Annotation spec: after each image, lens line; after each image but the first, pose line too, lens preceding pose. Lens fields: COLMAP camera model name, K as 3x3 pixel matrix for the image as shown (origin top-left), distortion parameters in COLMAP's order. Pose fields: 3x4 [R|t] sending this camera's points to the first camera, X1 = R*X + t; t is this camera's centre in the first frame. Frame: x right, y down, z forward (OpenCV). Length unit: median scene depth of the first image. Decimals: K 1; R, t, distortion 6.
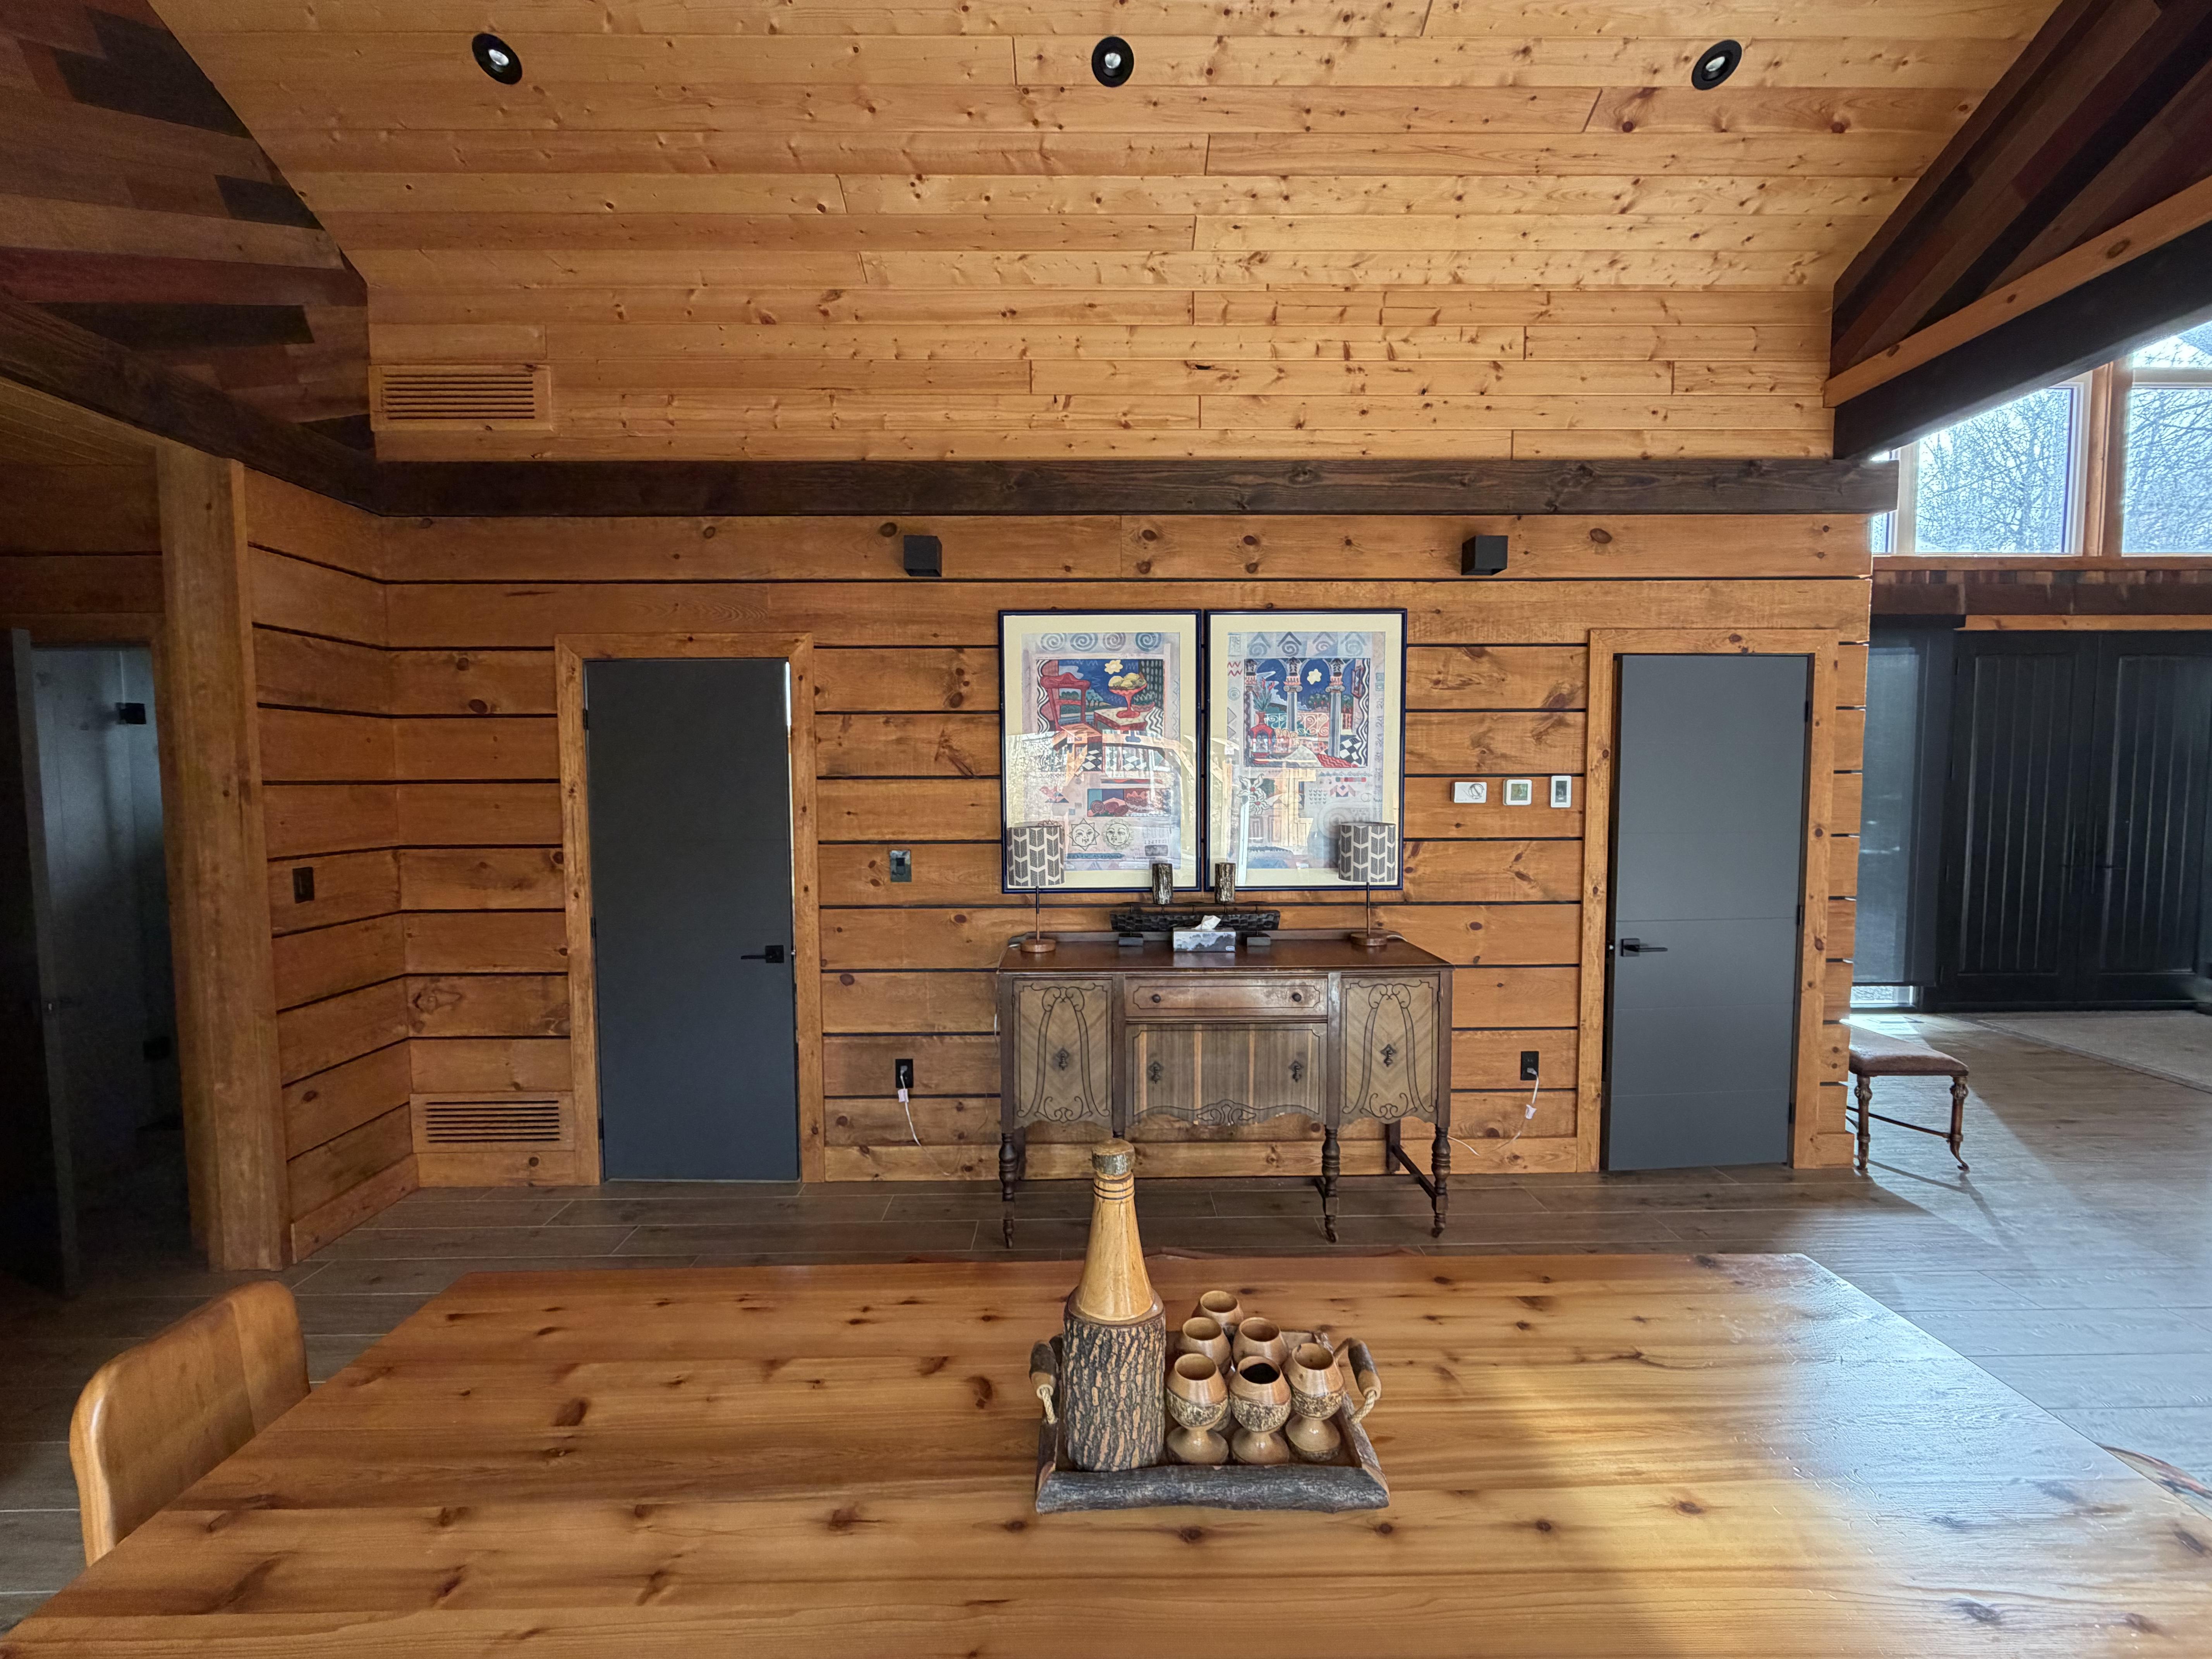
lens RADIAL K [[880.7, 0, 1098.3], [0, 880.7, 829.8], [0, 0, 1]] dist [-0.000621, 0.000081]
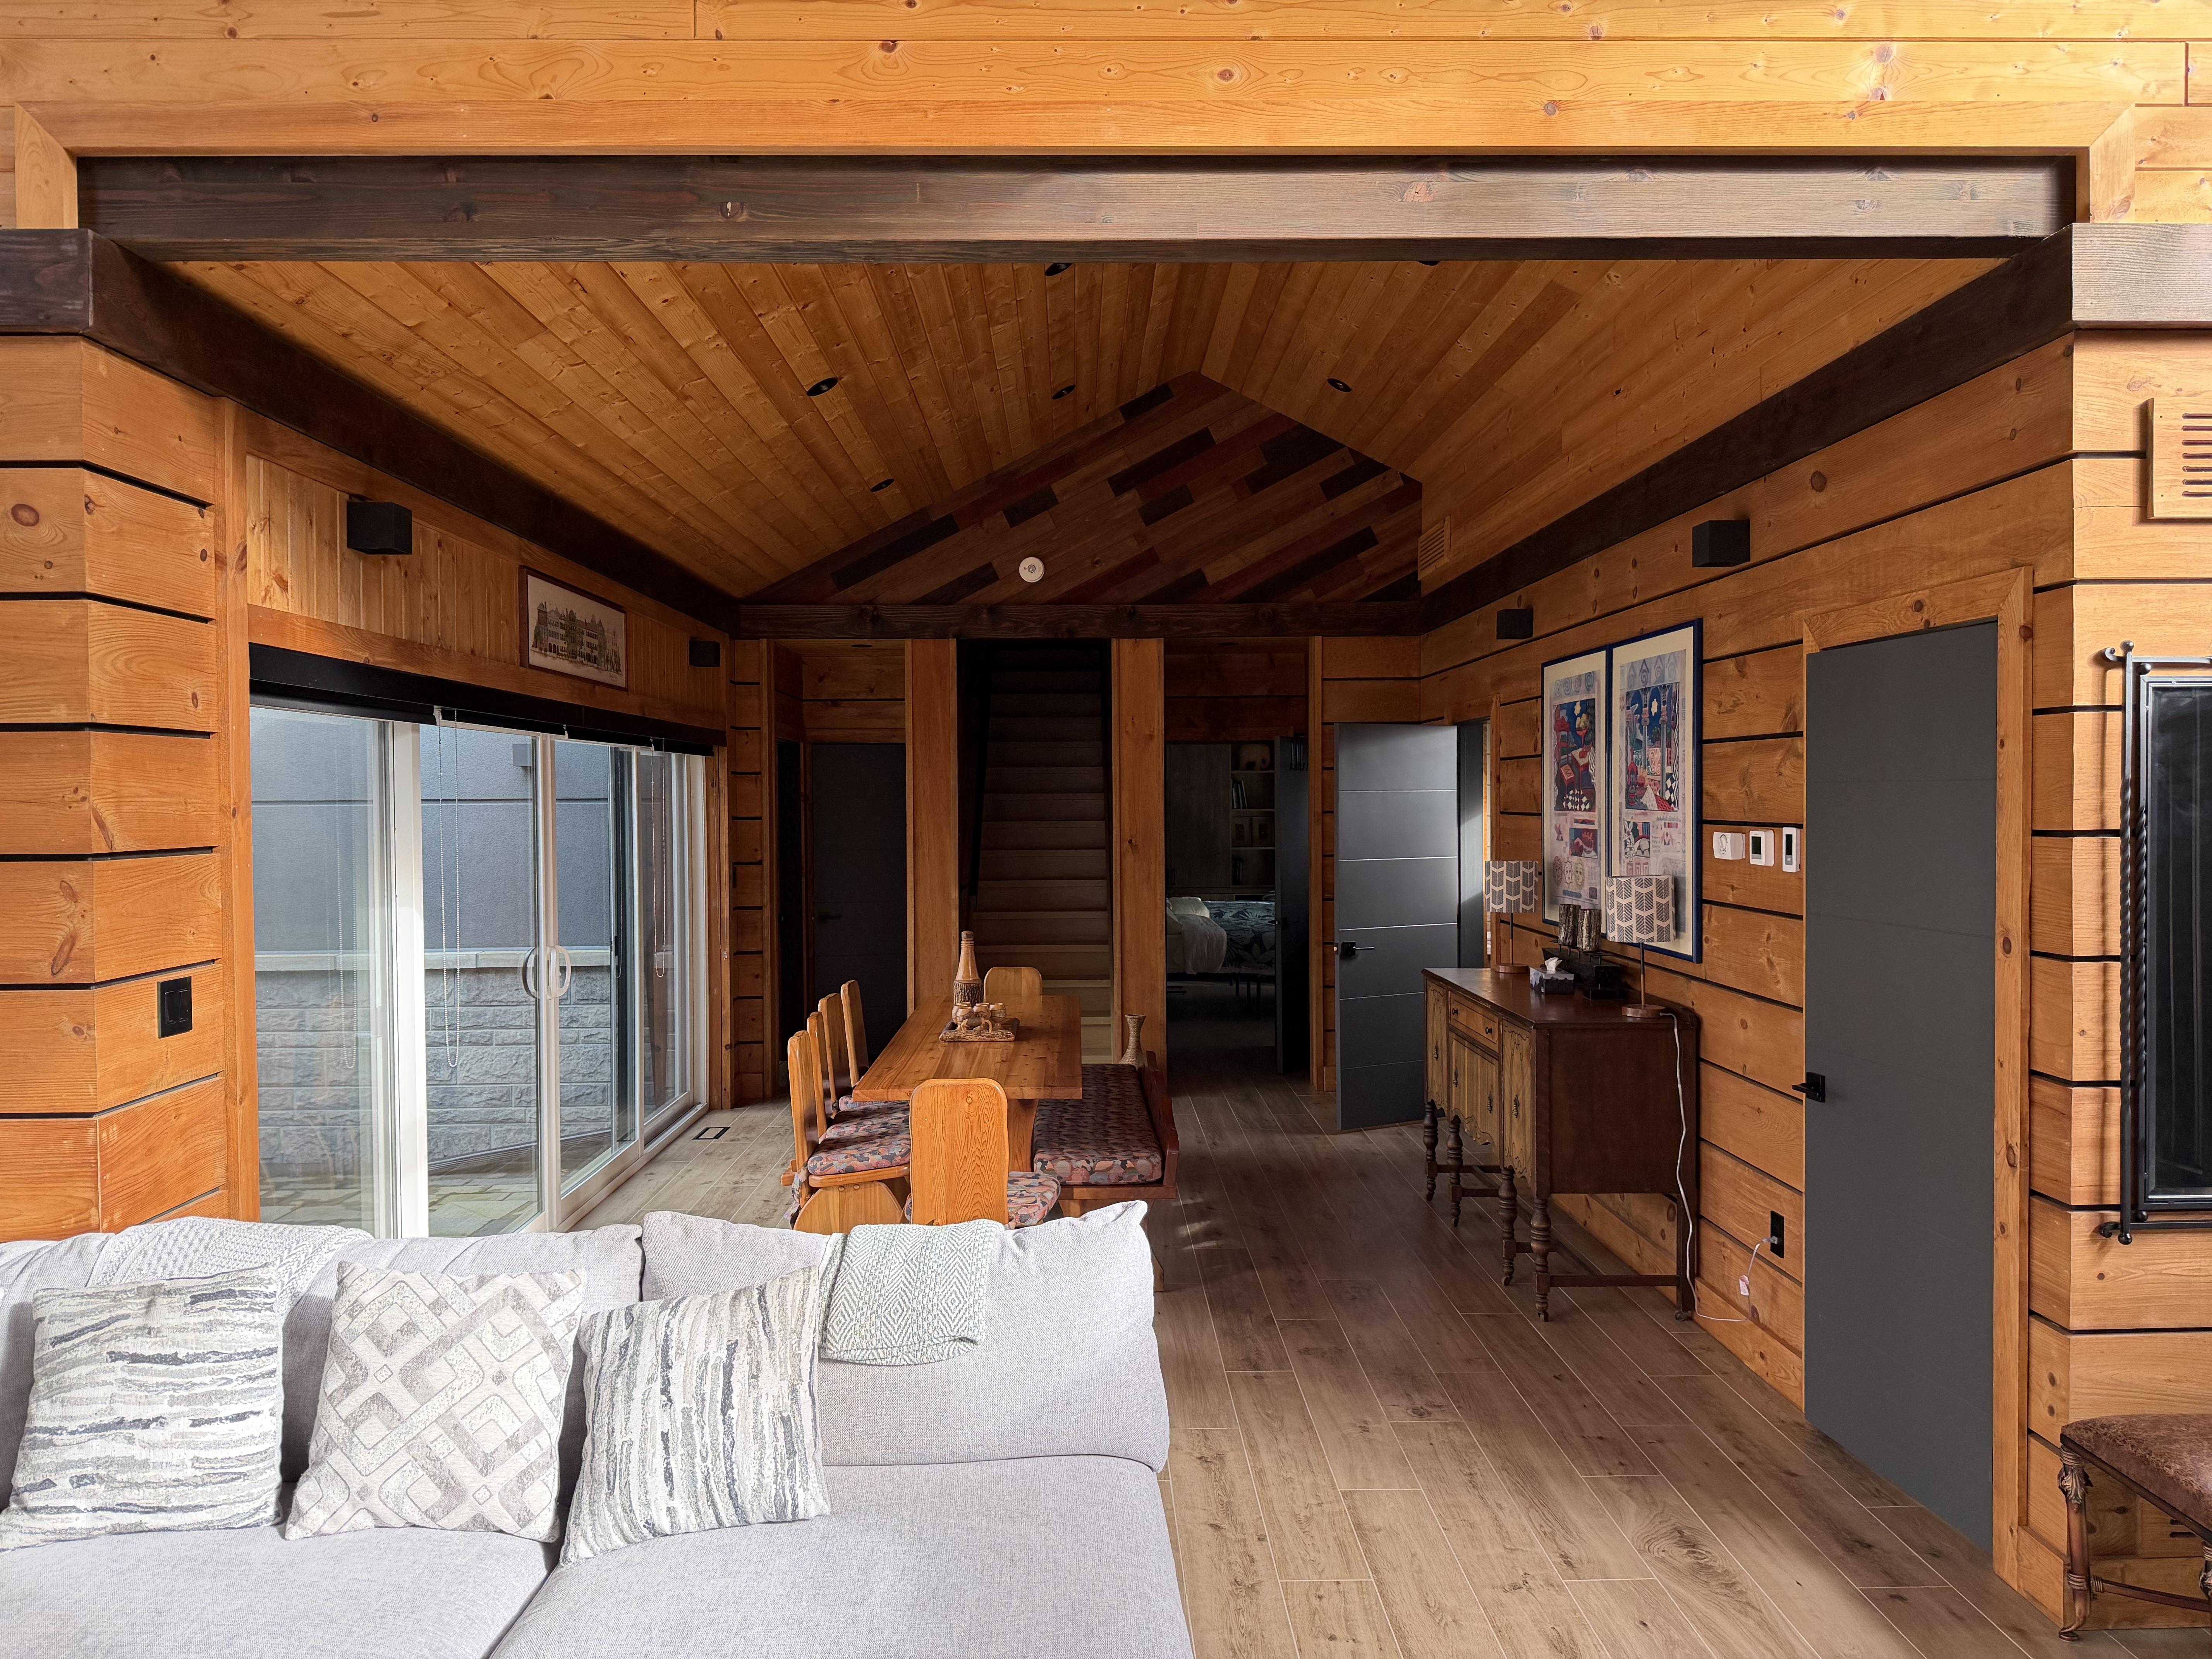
lens RADIAL K [[1533.1, 0, 1107.5], [0, 1533.1, 842.3], [0, 0, 1]] dist [0.107412, -0.005296]
pose [[0.005729, 0.036924, -0.999302, 1.805517], [-0.040589, 0.998503, 0.036662, -0.074018], [0.999160, 0.040350, 0.007219, 0.448229]]
